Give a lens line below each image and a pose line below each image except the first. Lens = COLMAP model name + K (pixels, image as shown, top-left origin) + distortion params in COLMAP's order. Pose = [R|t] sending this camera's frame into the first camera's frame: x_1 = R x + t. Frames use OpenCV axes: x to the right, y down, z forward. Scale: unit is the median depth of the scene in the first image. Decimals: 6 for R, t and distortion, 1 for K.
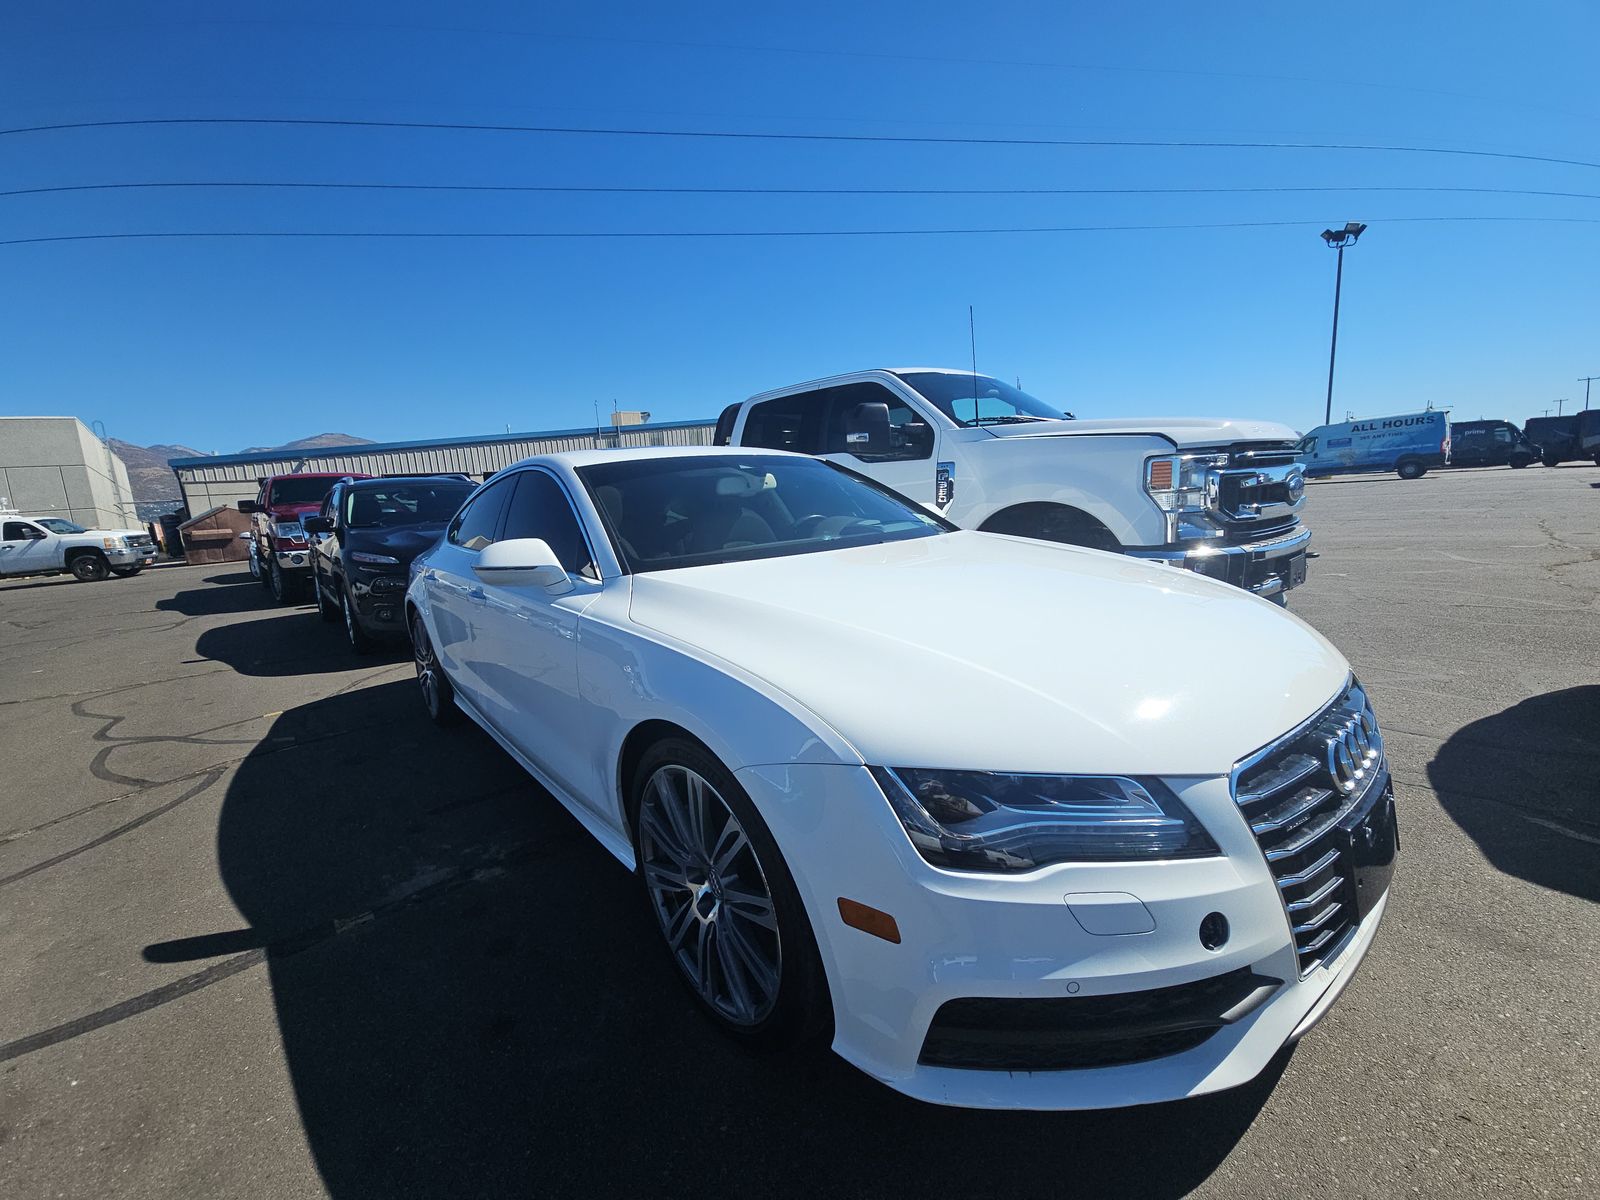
lens RADIAL K [[639.3, 0, 790.9], [0, 639.3, 608.7], [0, 0, 1]] dist [0.003155, -0.007325]
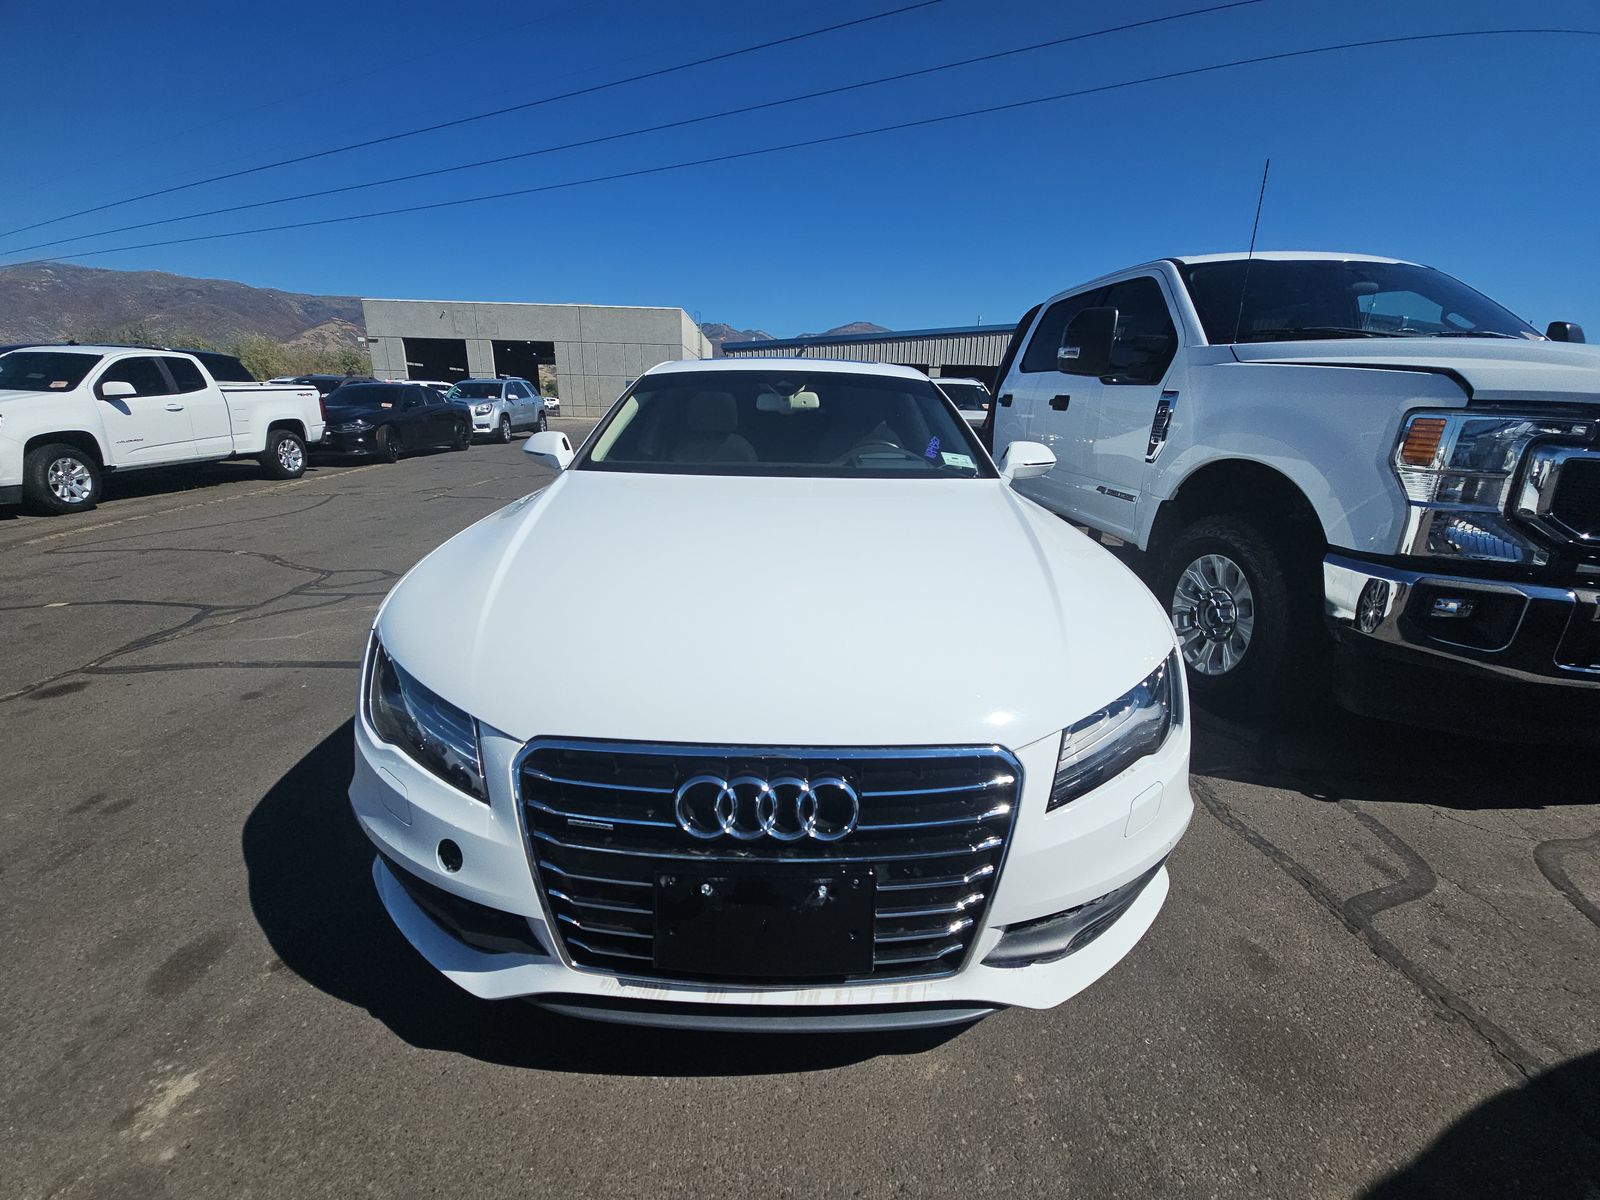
lens RADIAL K [[639.3, 0, 790.9], [0, 639.3, 608.7], [0, 0, 1]] dist [0.003155, -0.007325]
pose [[0.774505, 0.266554, -0.573665, 0.499788], [-0.178006, 0.962075, 0.206703, -0.074660], [0.607006, -0.057977, 0.792580, 0.151486]]
